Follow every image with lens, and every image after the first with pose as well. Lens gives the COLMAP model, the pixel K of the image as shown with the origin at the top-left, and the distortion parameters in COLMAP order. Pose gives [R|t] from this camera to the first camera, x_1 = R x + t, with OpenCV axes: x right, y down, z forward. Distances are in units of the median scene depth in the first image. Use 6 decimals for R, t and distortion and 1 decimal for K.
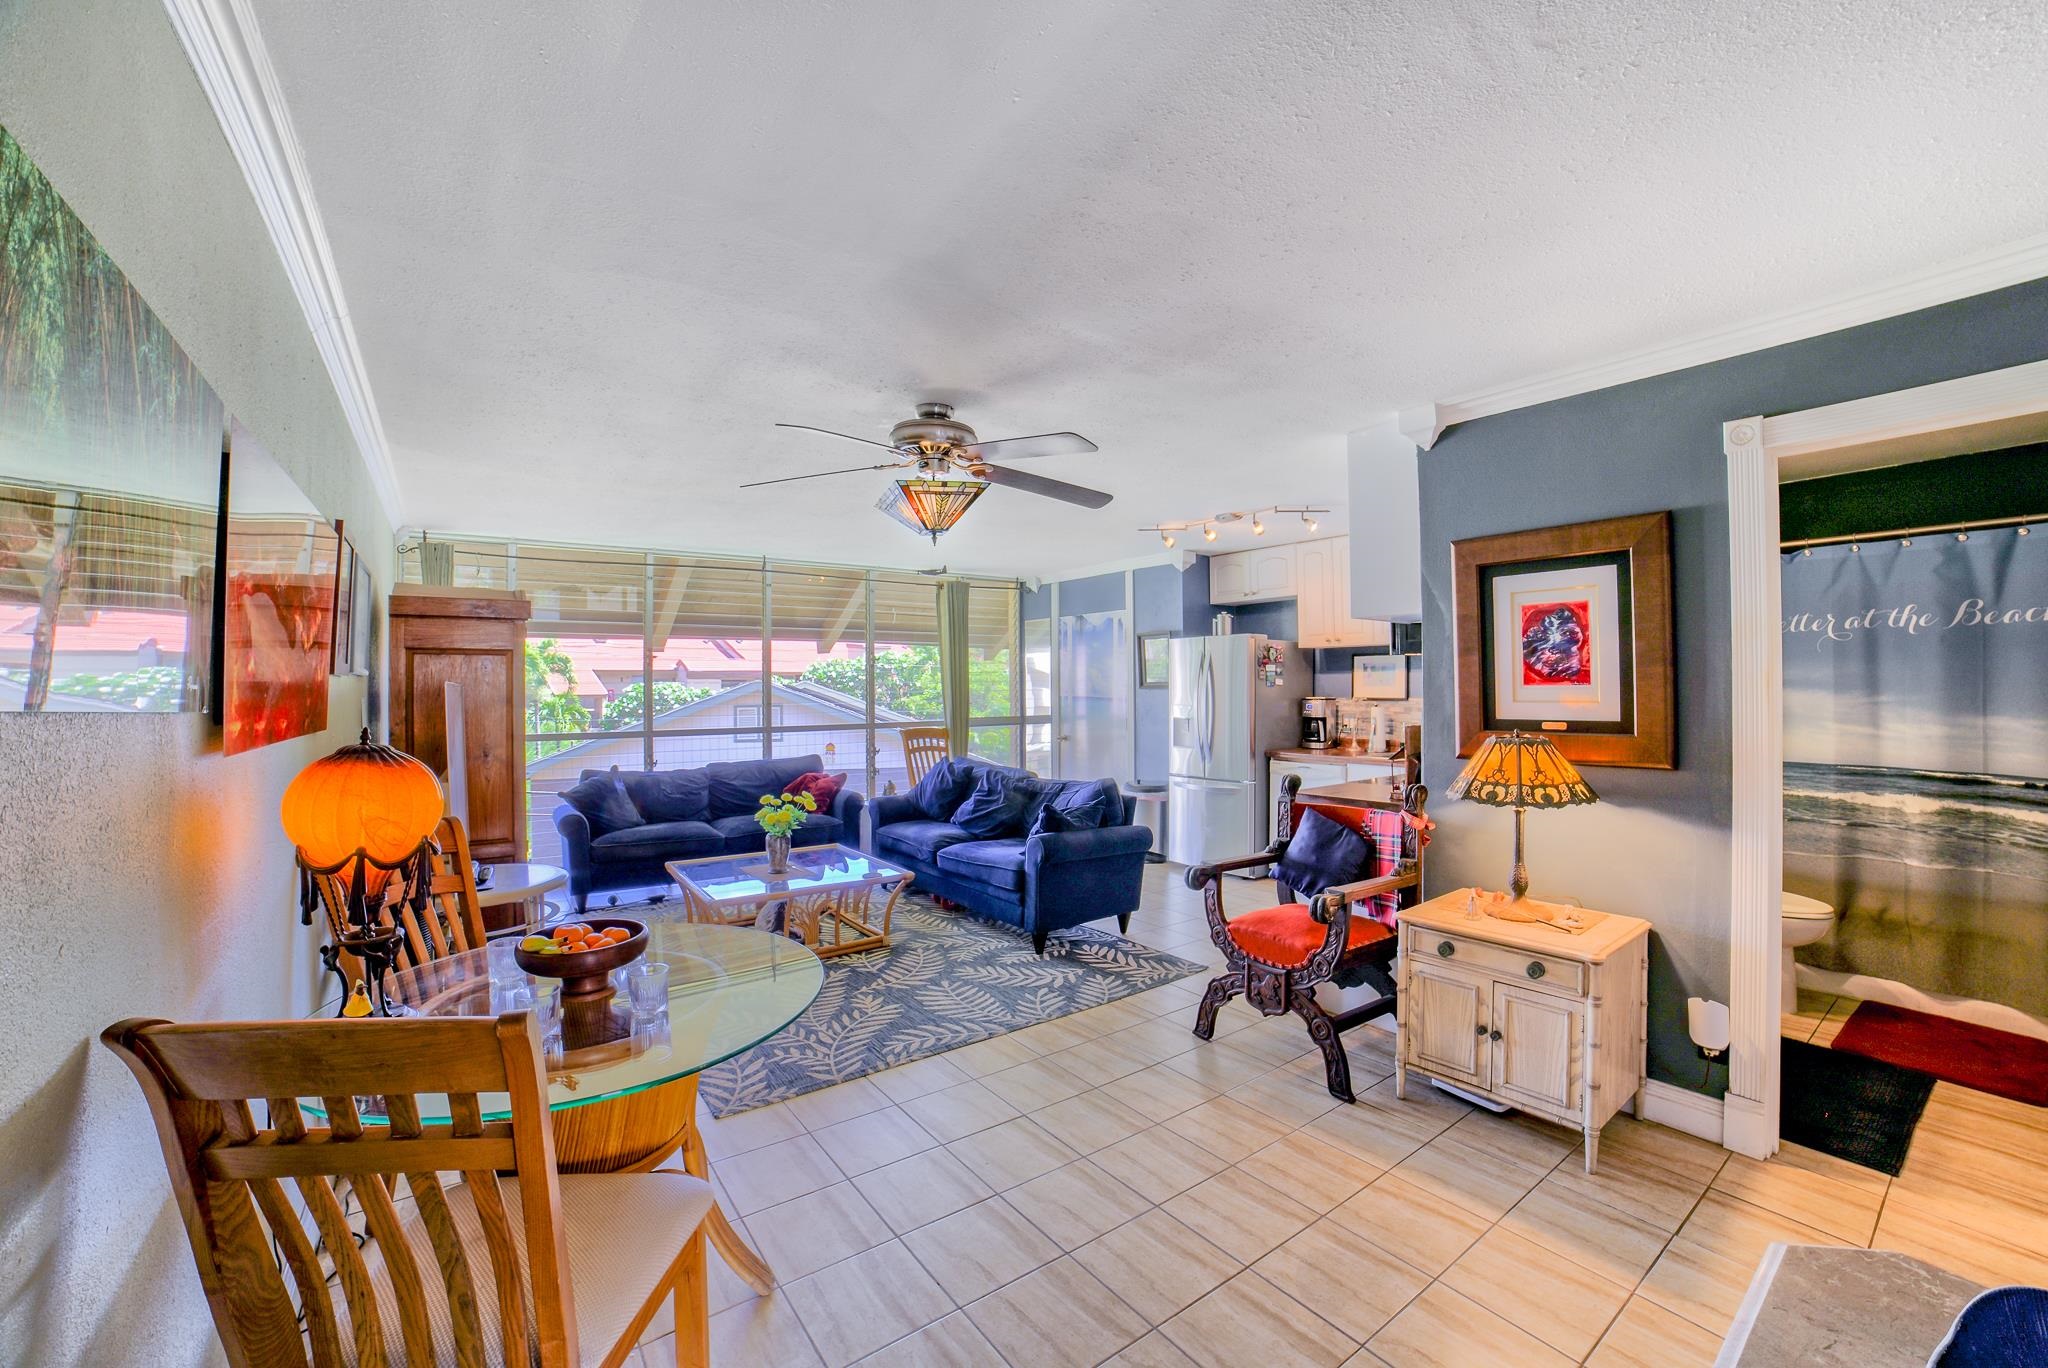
lens RADIAL K [[818.8, 0, 1033.5], [0, 818.8, 678.1], [0, 0, 1]] dist [-0.102824, 0.037896]
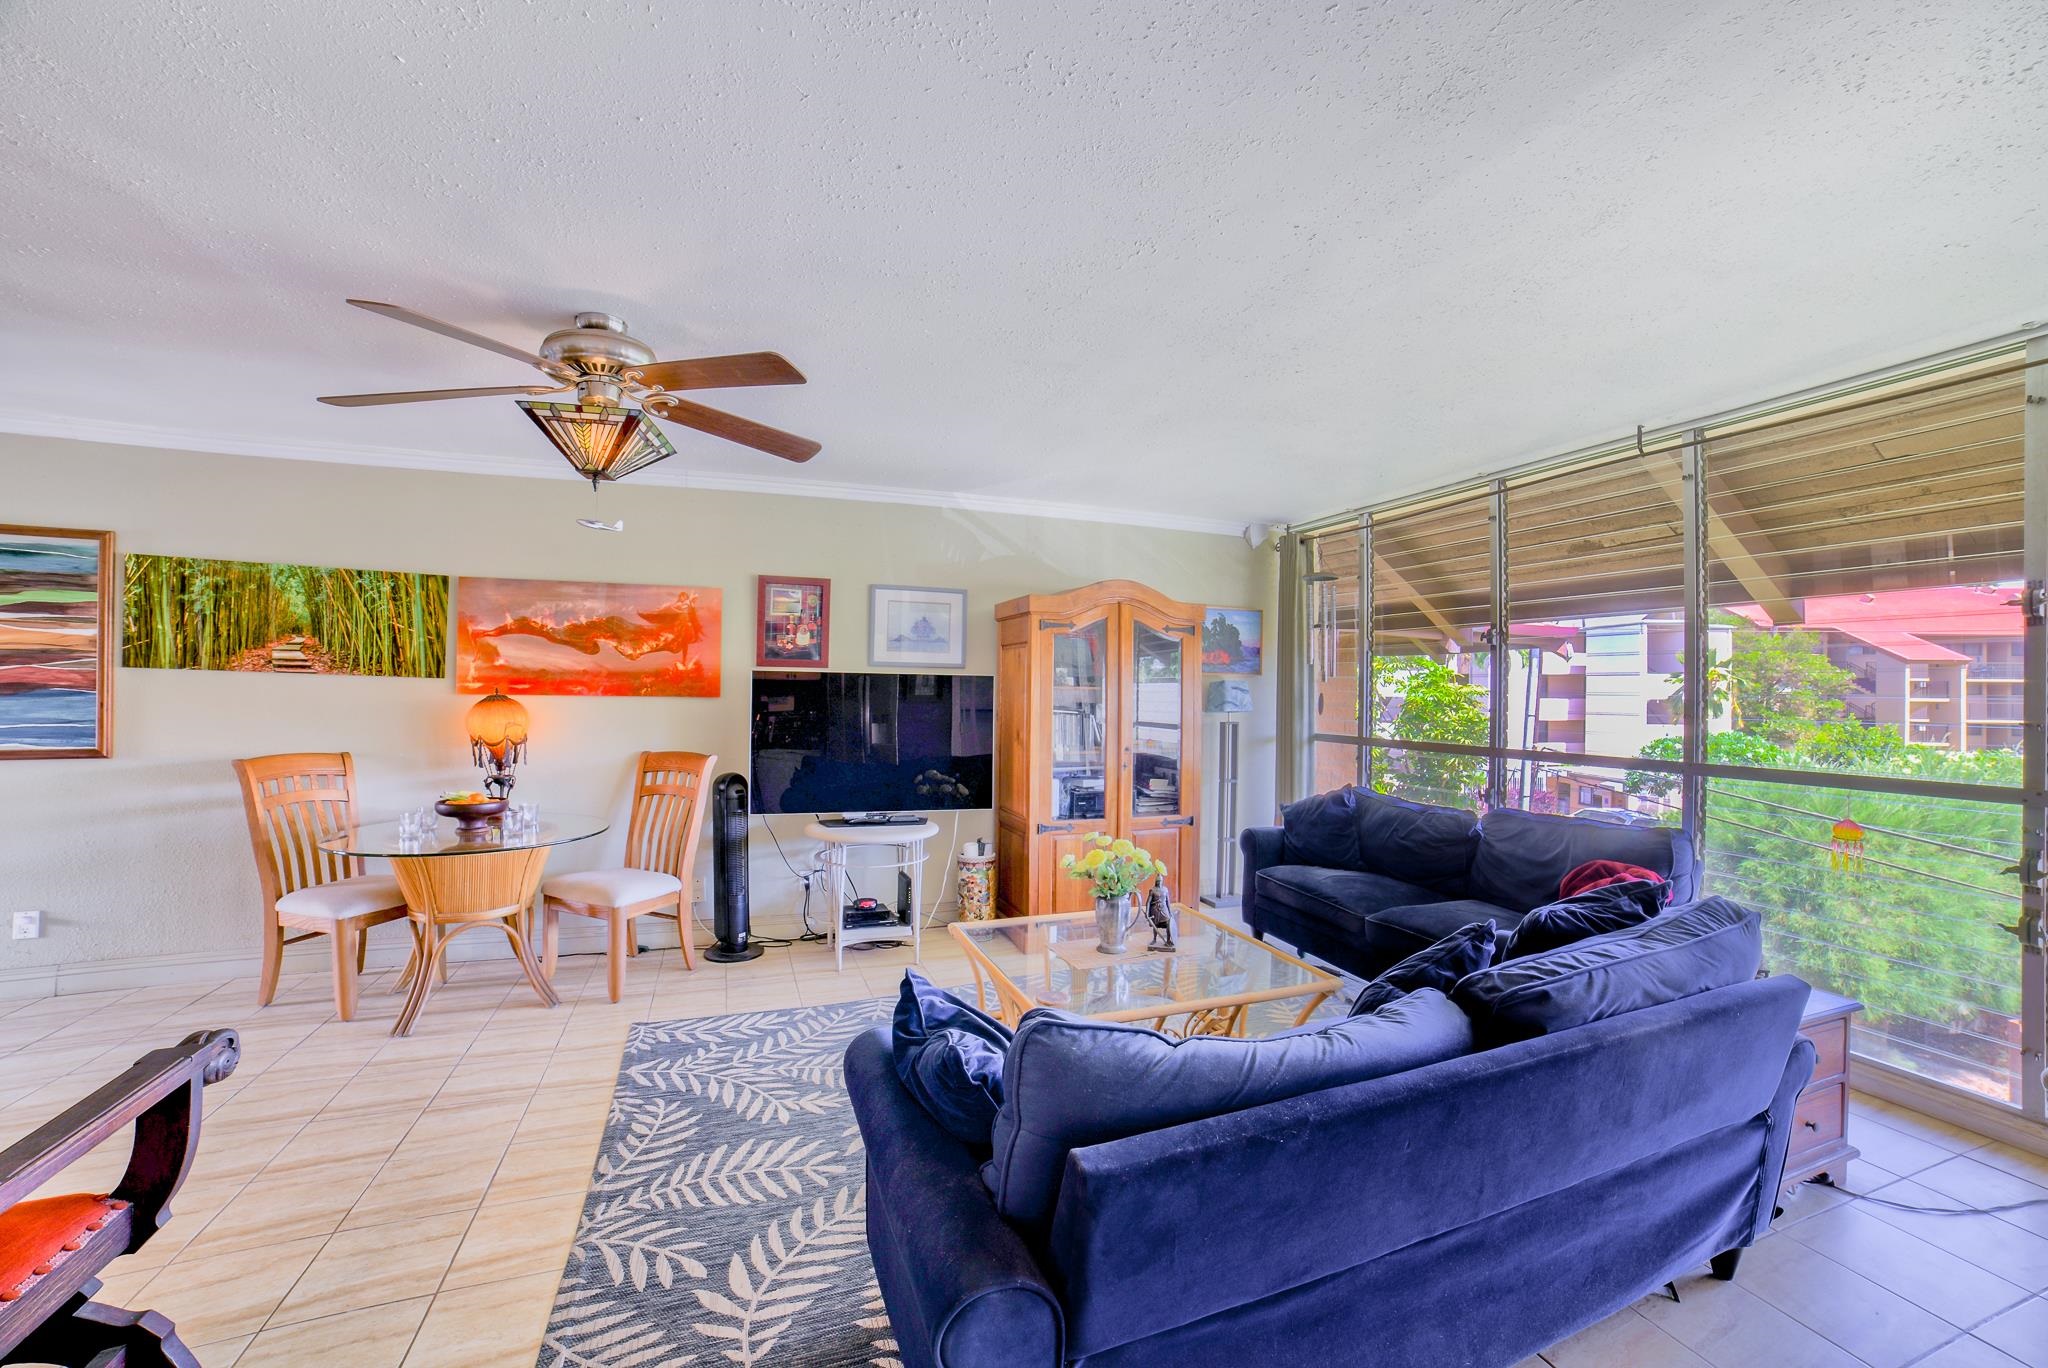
lens RADIAL K [[818.8, 0, 1033.5], [0, 818.8, 678.1], [0, 0, 1]] dist [-0.102824, 0.037896]
pose [[-0.266147, -0.000038, -0.963932, 0.546847], [0.000956, 0.999999, -0.000304, 0.017520], [0.963932, -0.001002, -0.266147, 1.715829]]
